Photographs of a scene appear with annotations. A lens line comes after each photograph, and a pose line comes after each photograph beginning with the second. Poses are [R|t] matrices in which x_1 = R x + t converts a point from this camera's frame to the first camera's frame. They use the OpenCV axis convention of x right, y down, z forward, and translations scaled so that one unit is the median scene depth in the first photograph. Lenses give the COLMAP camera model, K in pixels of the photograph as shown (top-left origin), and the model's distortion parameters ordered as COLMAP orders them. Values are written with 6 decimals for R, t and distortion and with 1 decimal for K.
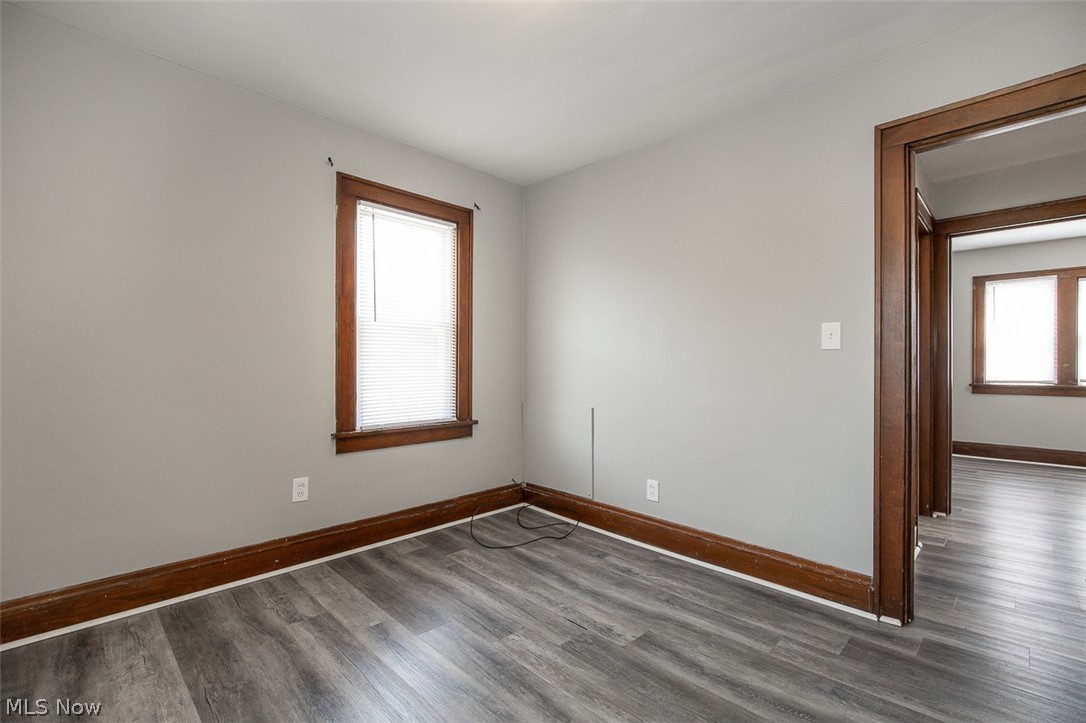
lens RADIAL K [[491.4, 0, 542.4], [0, 491.4, 370.8], [0, 0, 1]] dist [0.000566, 0.000910]
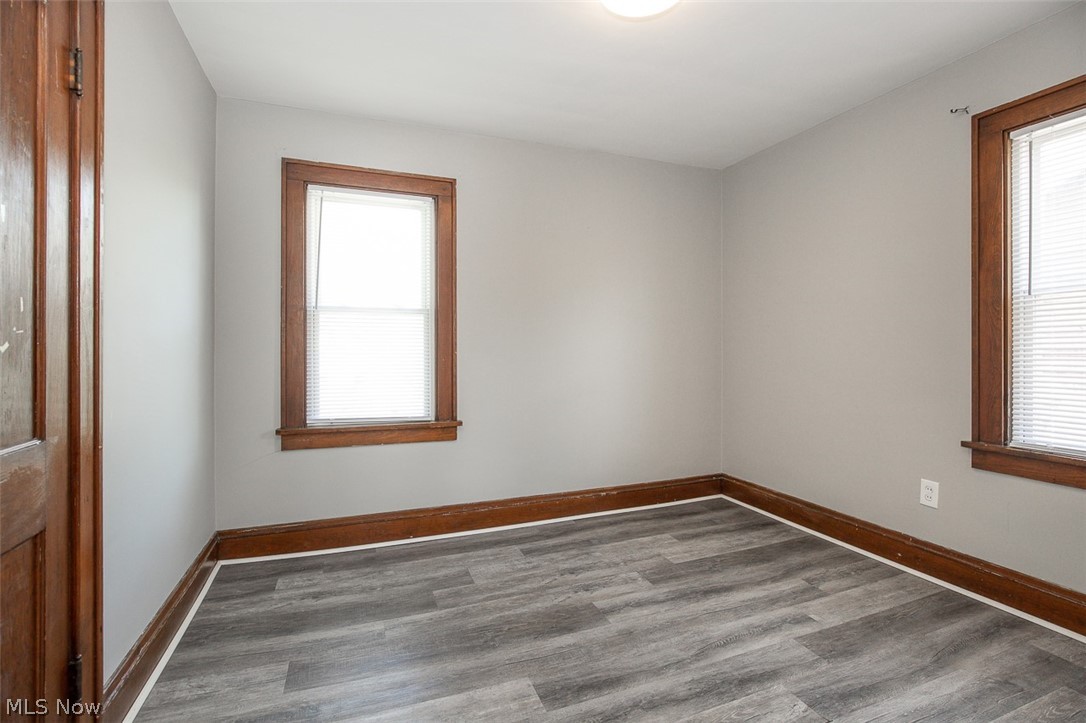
lens RADIAL K [[500.5, 0, 541.9], [0, 500.5, 352.6], [0, 0, 1]] dist [-0.006161, 0.000597]
pose [[-0.403946, 0.007105, -0.914755, 0.711867], [-0.010644, 0.999866, 0.012467, -0.024730], [0.914721, 0.014773, -0.403816, 0.798730]]
